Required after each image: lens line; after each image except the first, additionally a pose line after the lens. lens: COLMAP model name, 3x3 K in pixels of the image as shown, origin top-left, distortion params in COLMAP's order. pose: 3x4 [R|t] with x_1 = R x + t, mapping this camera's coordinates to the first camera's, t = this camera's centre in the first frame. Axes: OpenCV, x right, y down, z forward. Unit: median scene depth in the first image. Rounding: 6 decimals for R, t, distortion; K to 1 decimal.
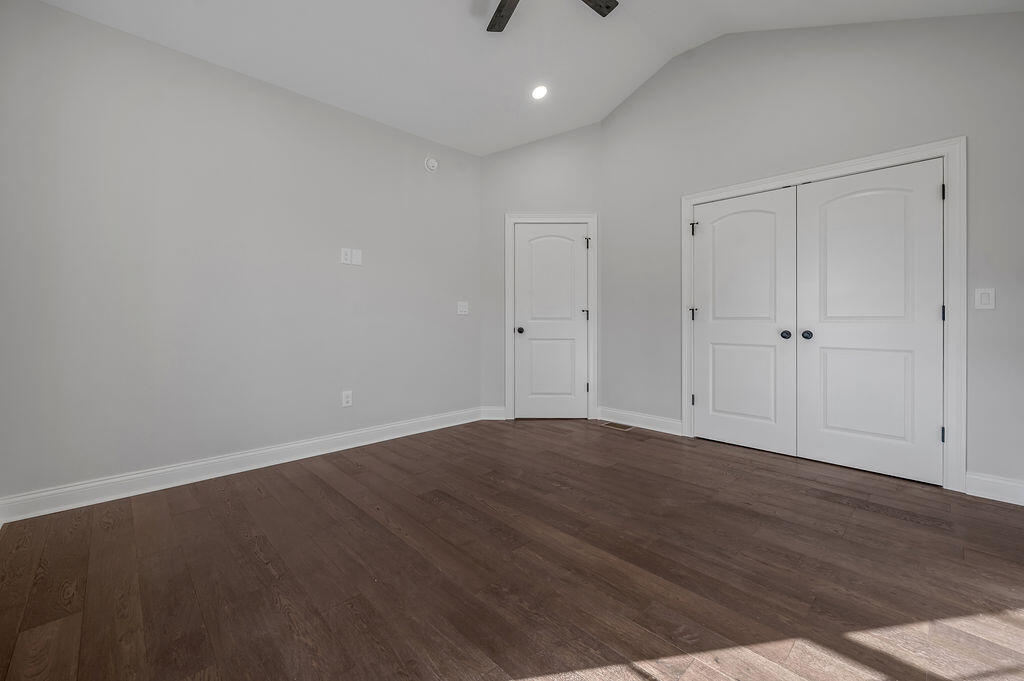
lens RADIAL K [[414.7, 0, 494.2], [0, 414.7, 319.7], [0, 0, 1]] dist [0.000910, 0.000060]
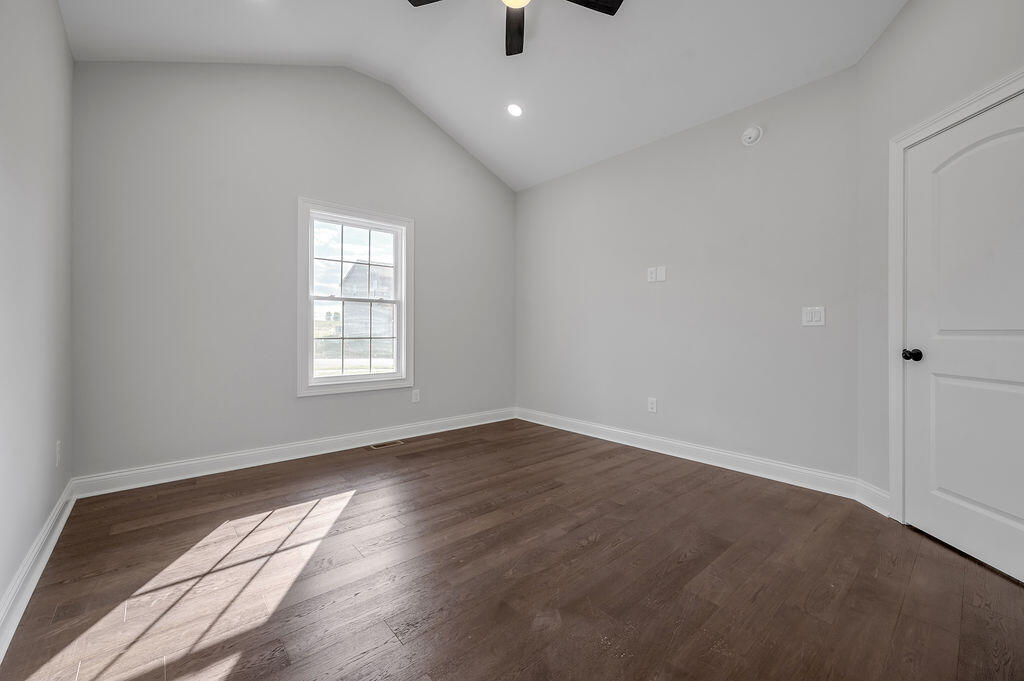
lens RADIAL K [[414.1, 0, 528.6], [0, 414.1, 330.1], [0, 0, 1]] dist [0.000366, 0.000073]
pose [[-0.010472, -0.004472, -0.999935, 0.874889], [-0.002890, 0.999986, -0.004442, -0.001262], [0.999941, 0.002843, -0.010484, 0.808944]]
